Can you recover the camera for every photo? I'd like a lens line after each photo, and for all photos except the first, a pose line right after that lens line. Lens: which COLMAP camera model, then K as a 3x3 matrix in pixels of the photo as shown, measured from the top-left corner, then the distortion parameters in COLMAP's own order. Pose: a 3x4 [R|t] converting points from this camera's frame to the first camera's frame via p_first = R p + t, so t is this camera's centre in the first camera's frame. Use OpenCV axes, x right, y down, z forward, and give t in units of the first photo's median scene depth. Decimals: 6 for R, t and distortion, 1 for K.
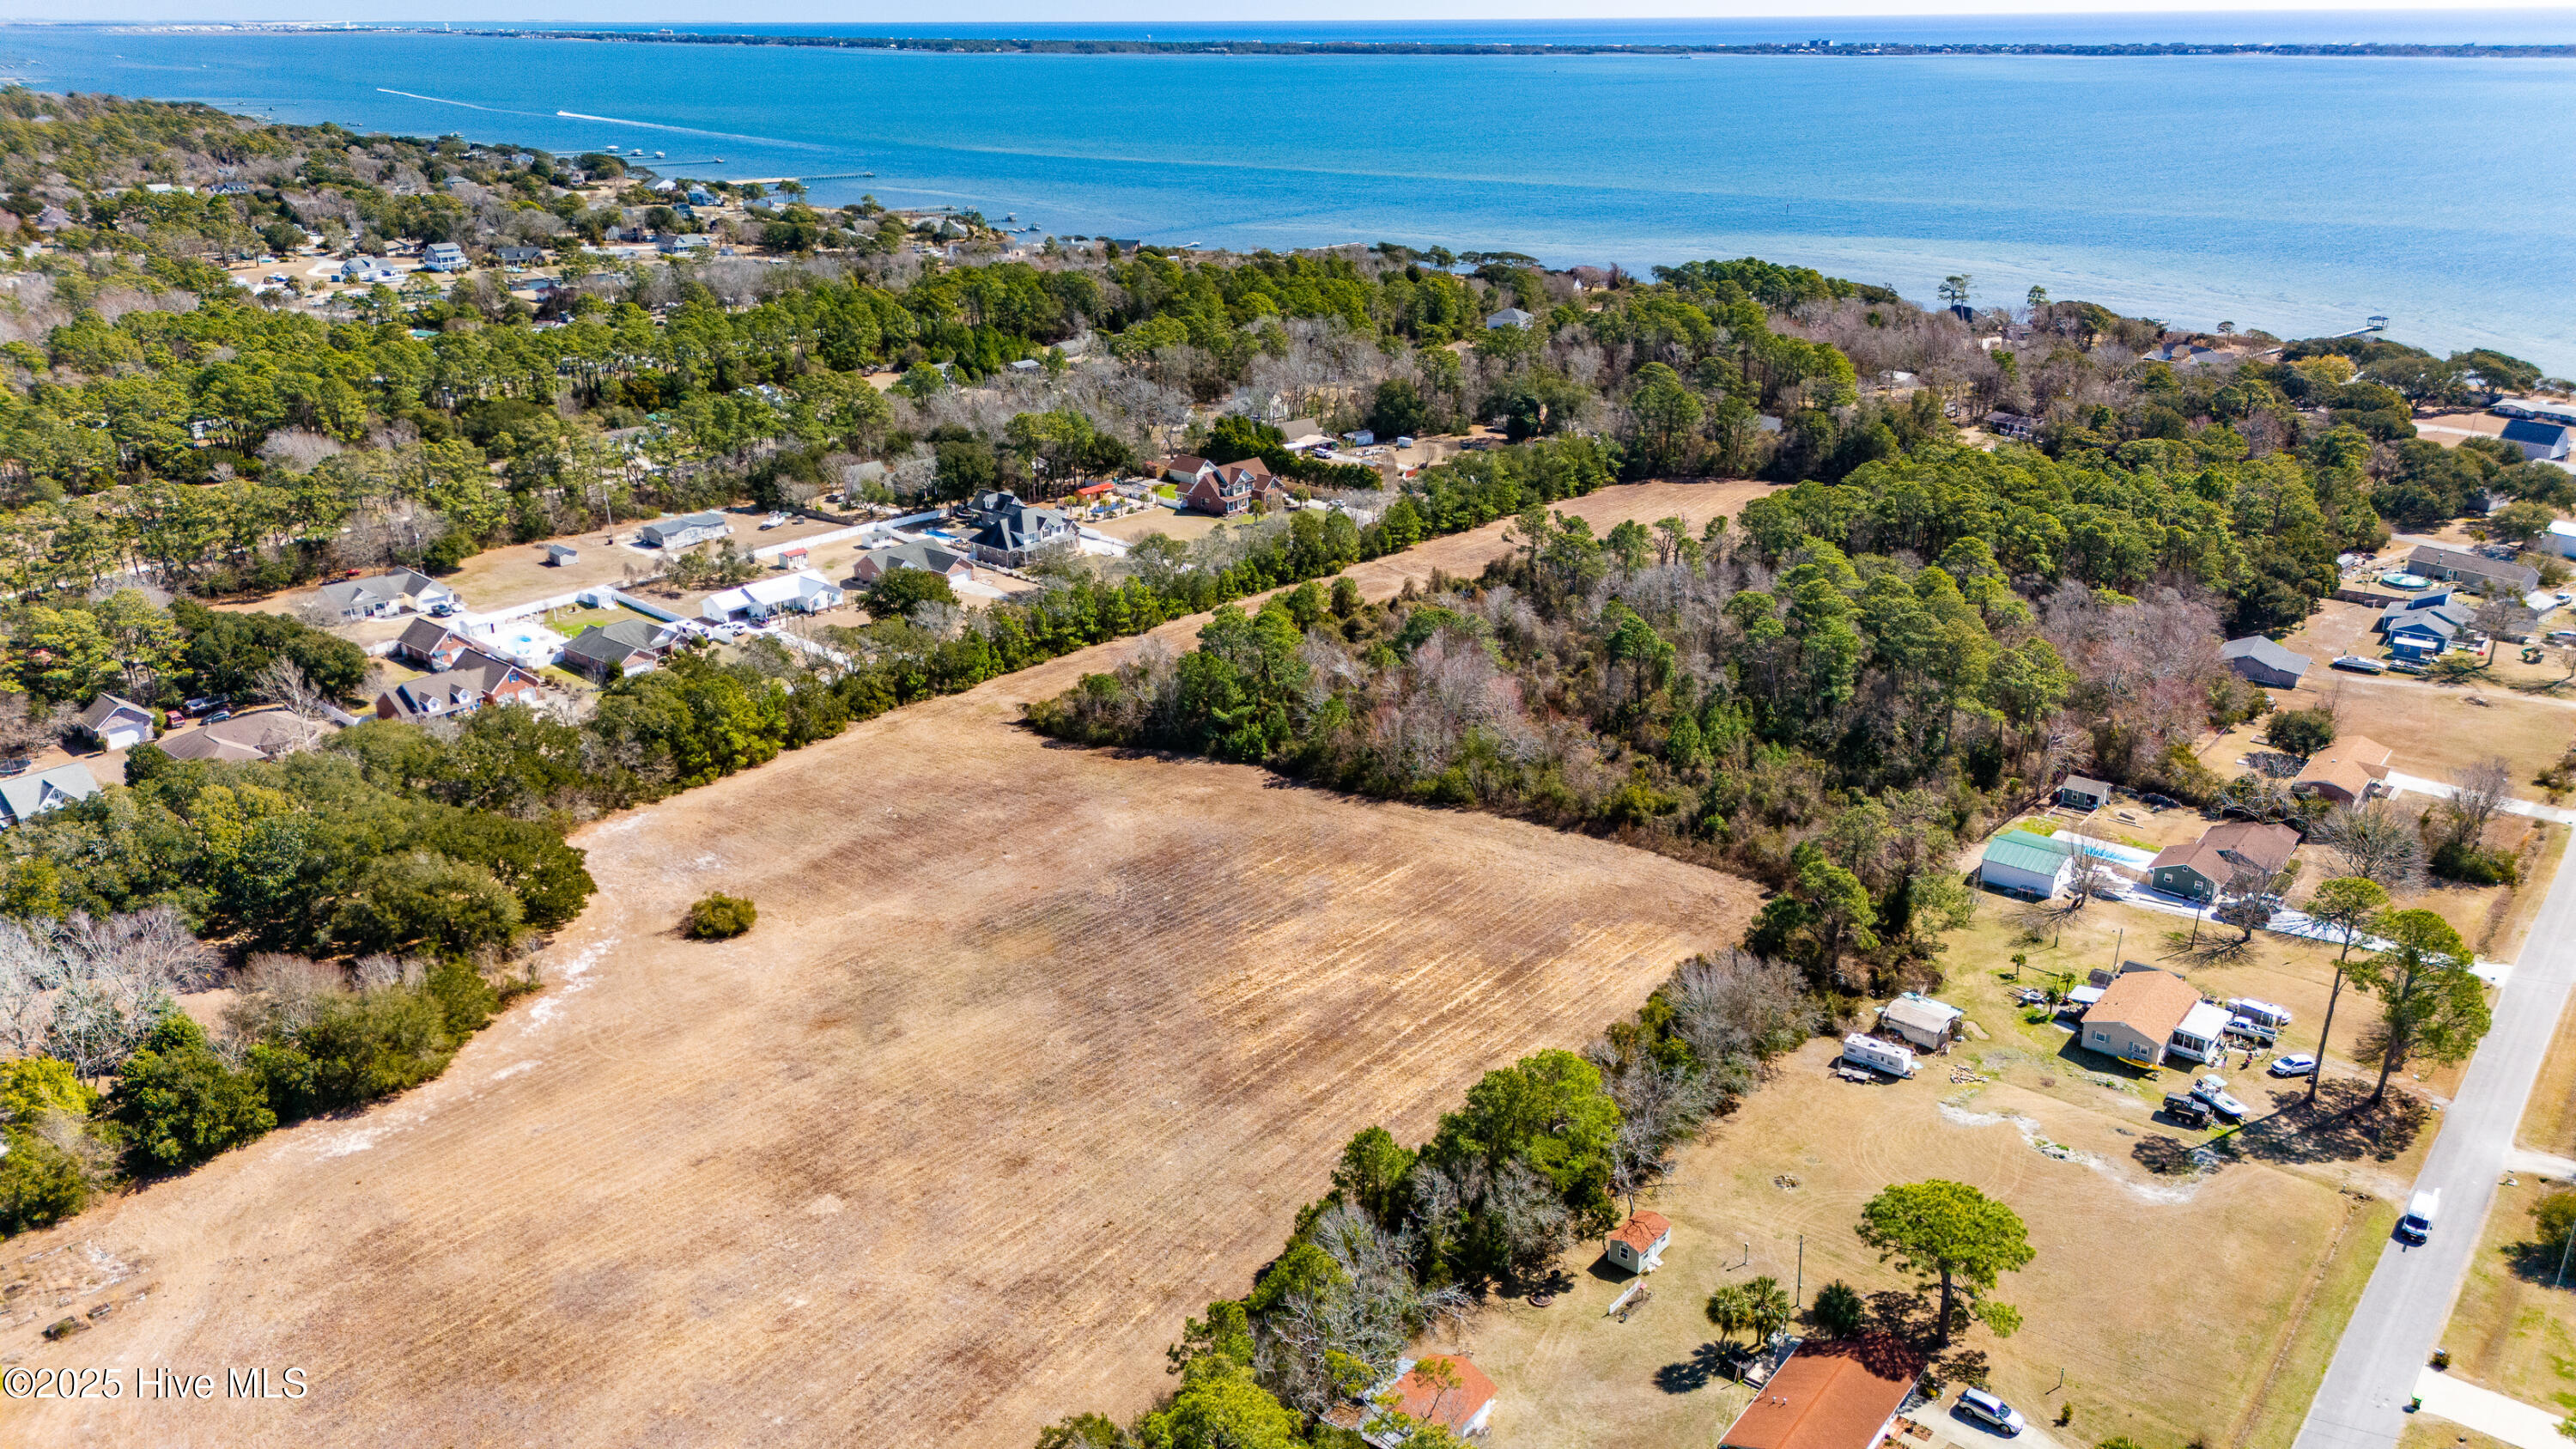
lens RADIAL K [[1887.7, 0, 1286.6], [0, 1887.7, 716.6], [0, 0, 1]] dist [0.075985, -0.065273]
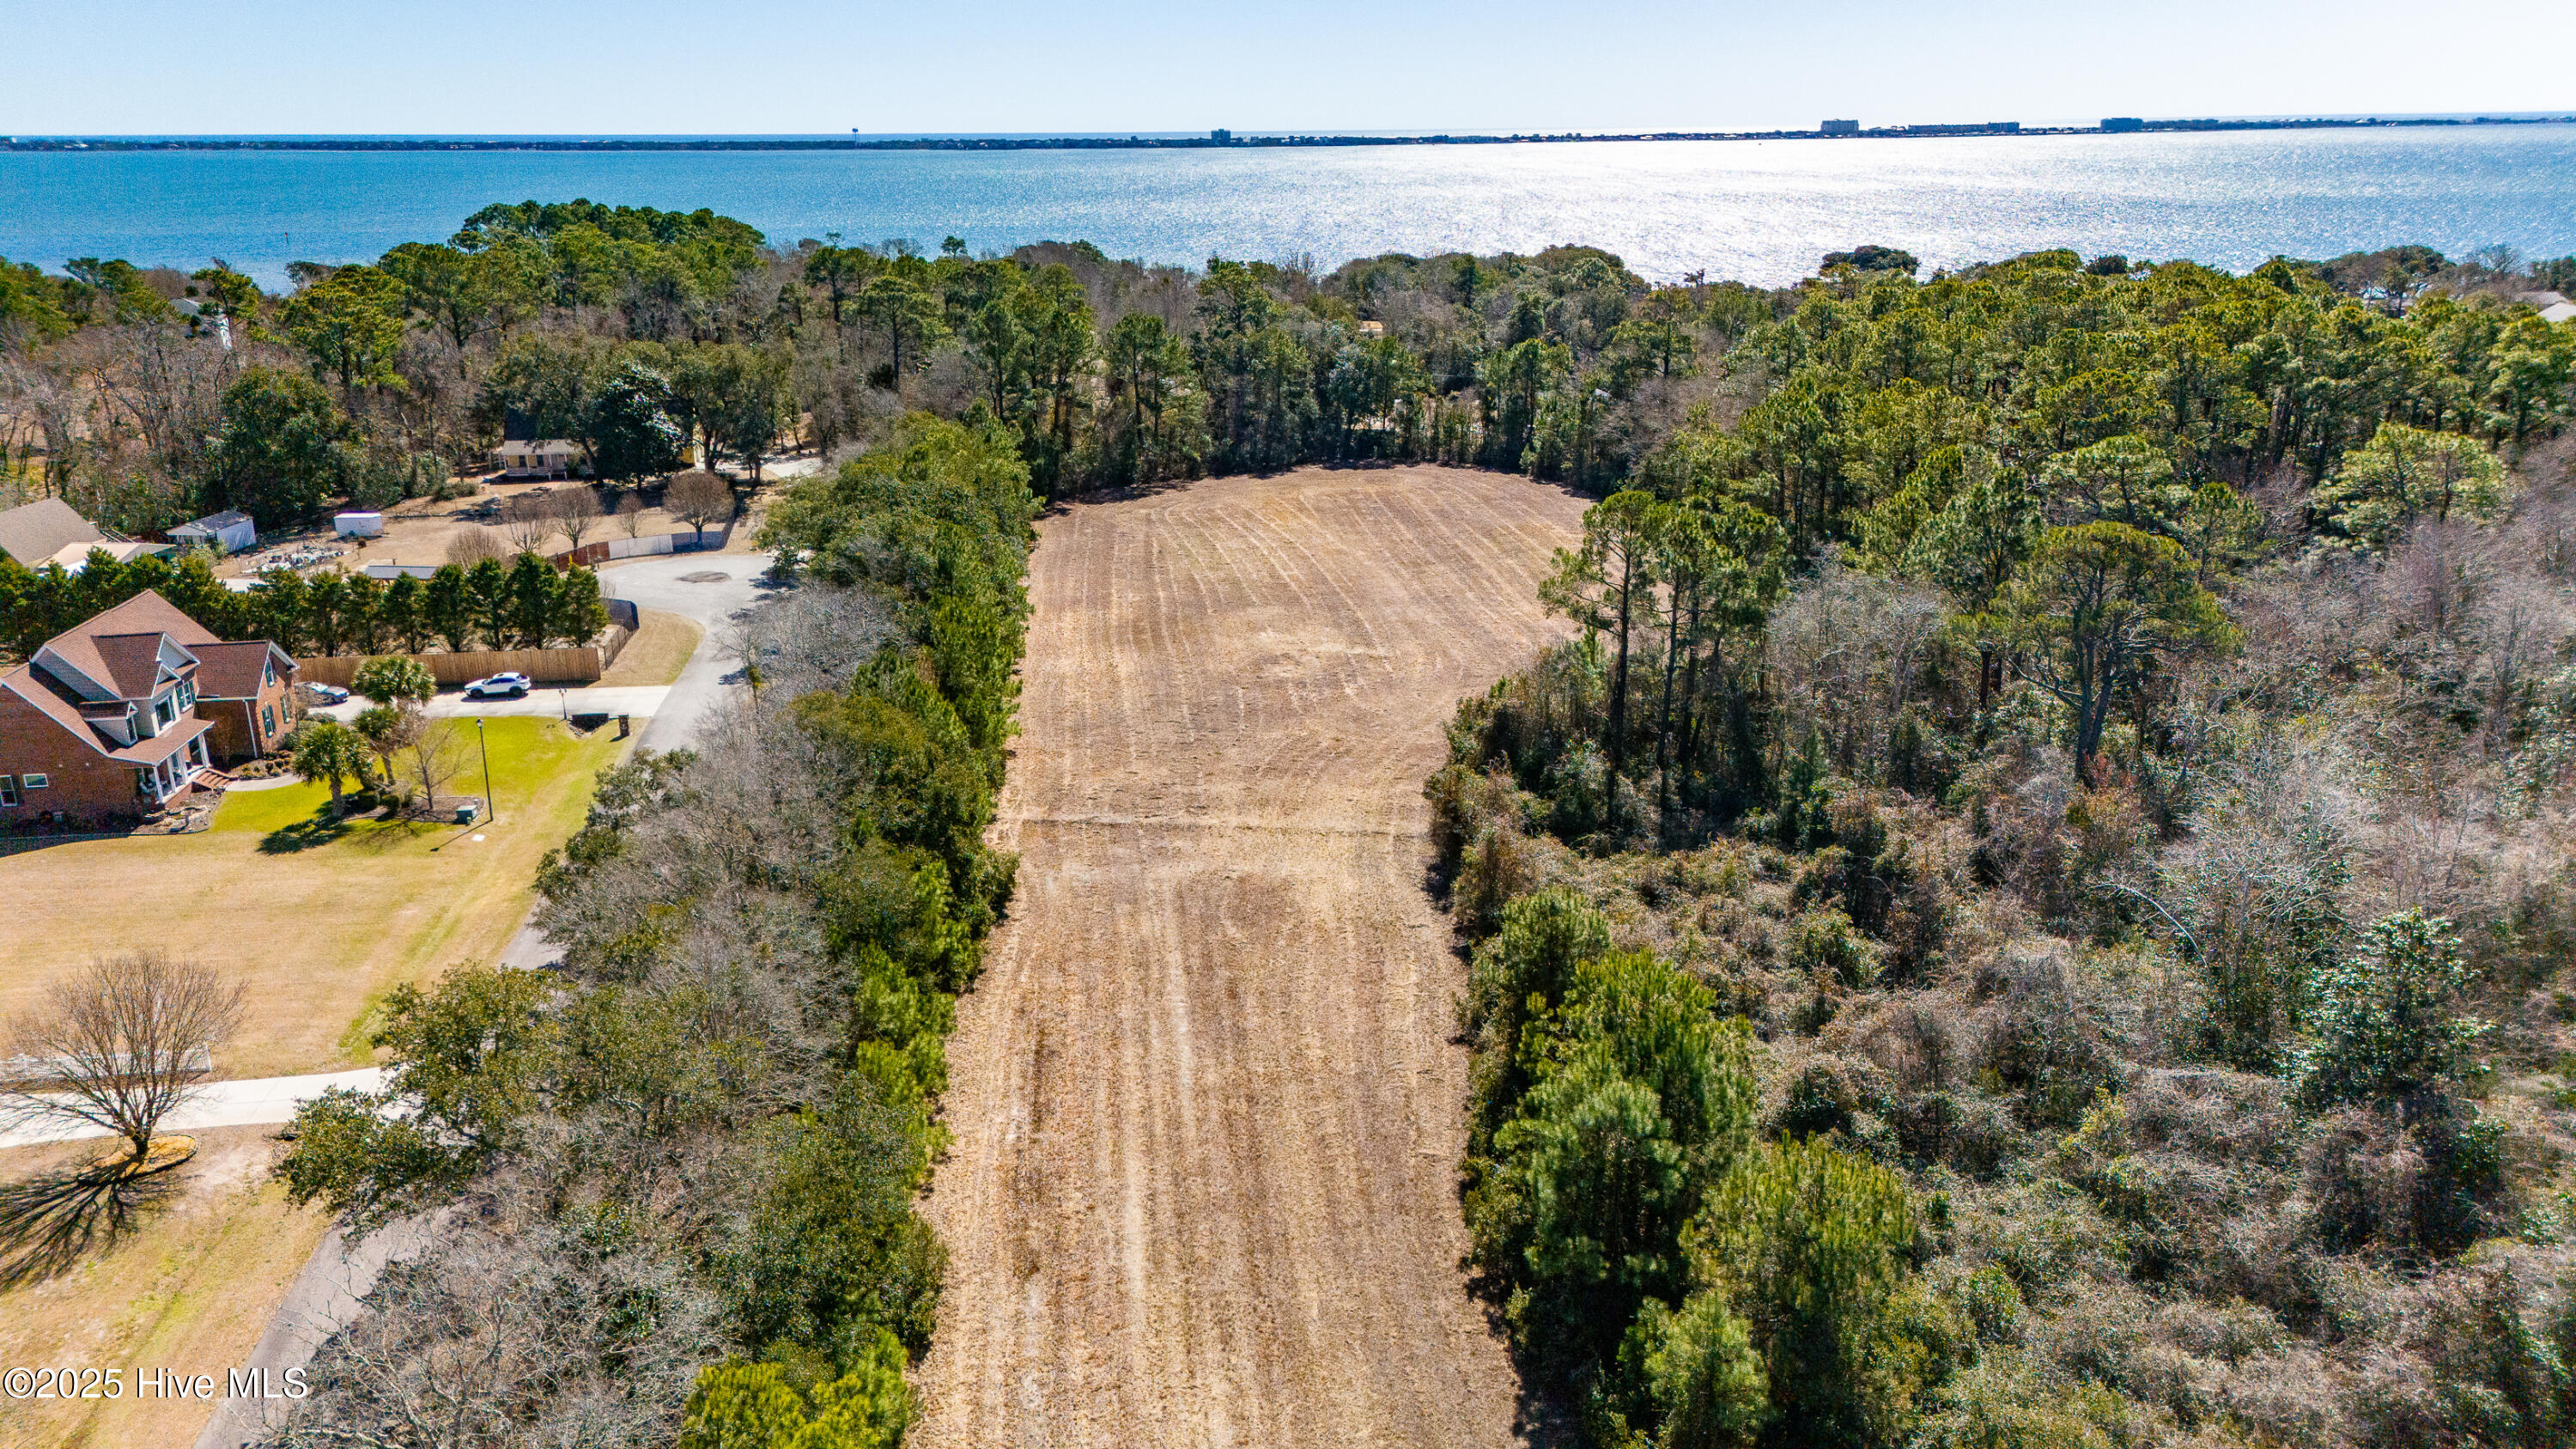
lens RADIAL K [[1868.8, 0, 1283.5], [0, 1868.8, 753.2], [0, 0, 1]] dist [0.060643, -0.043441]
pose [[0.658571, -0.238891, 0.713593, -0.110027], [0.265795, 0.960996, 0.076414, -0.090992], [-0.704015, 0.139346, 0.696380, 0.686978]]
